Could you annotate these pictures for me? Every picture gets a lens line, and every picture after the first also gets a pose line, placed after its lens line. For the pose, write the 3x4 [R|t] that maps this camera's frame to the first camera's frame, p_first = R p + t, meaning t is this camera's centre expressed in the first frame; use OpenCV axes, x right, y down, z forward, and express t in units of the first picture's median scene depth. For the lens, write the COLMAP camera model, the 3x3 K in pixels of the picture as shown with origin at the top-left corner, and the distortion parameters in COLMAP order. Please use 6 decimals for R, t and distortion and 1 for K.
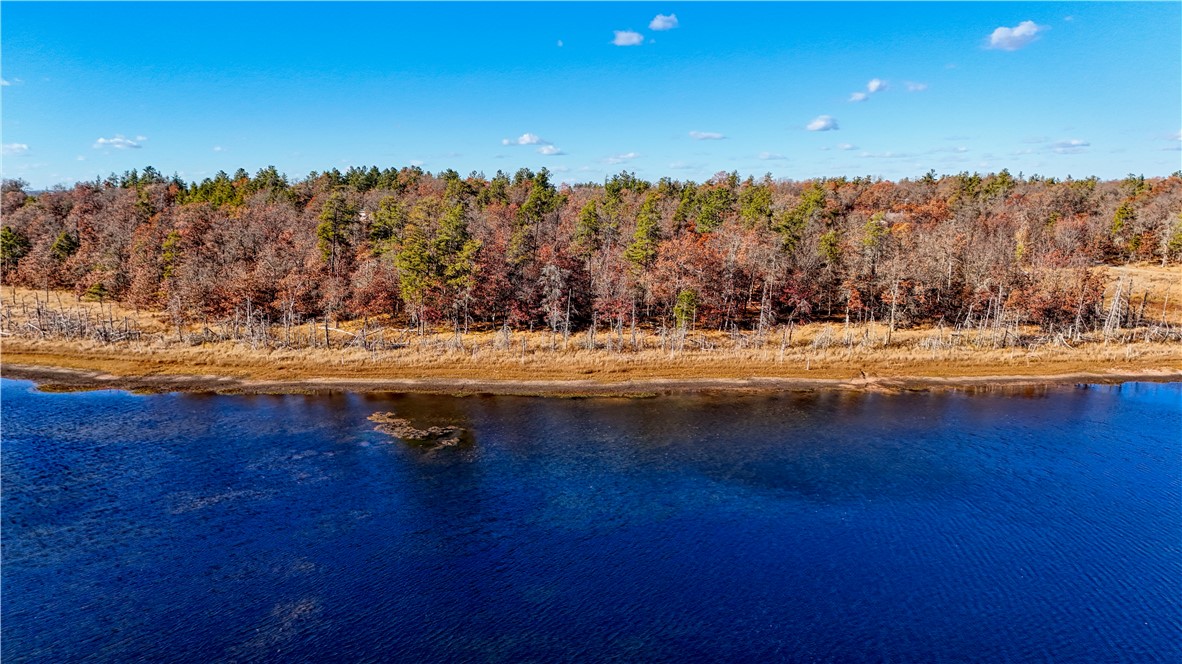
lens RADIAL K [[879.8, 0, 591.0], [0, 879.8, 332.0], [0, 0, 1]] dist [0.040252, -0.006916]
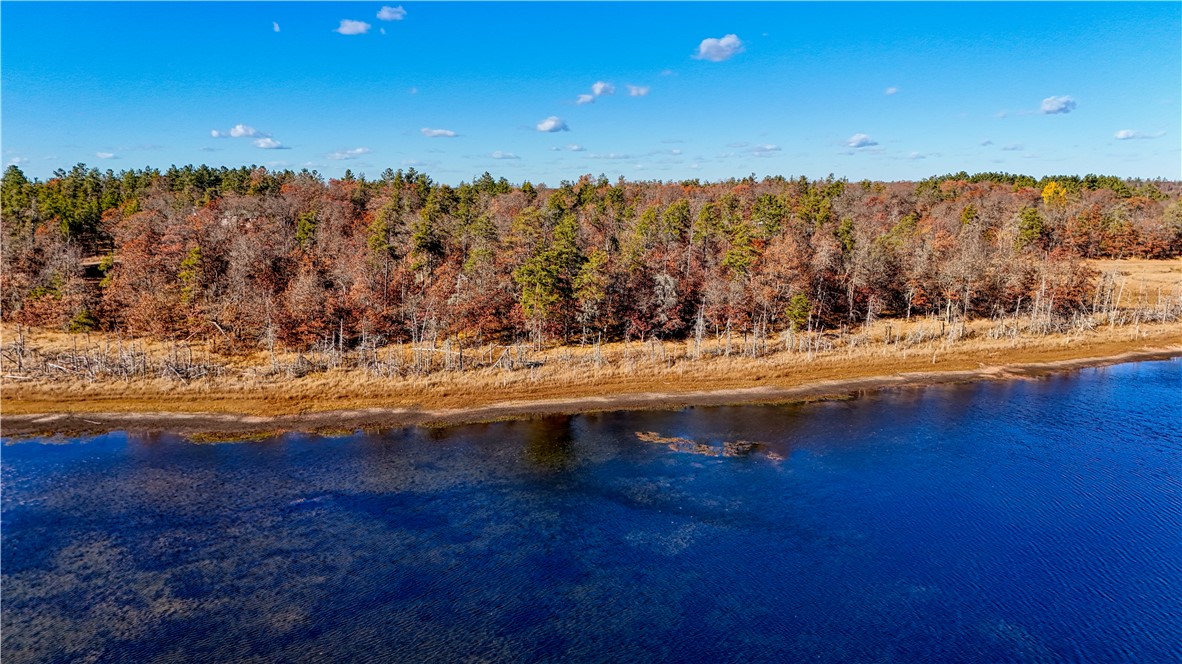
lens RADIAL K [[878.9, 0, 591.9], [0, 878.9, 363.3], [0, 0, 1]] dist [0.073870, -0.004287]
pose [[0.951930, -0.059177, 0.300545, -0.381622], [0.048450, 0.997898, 0.043026, -0.019464], [-0.302460, -0.026396, 0.952797, 0.062391]]
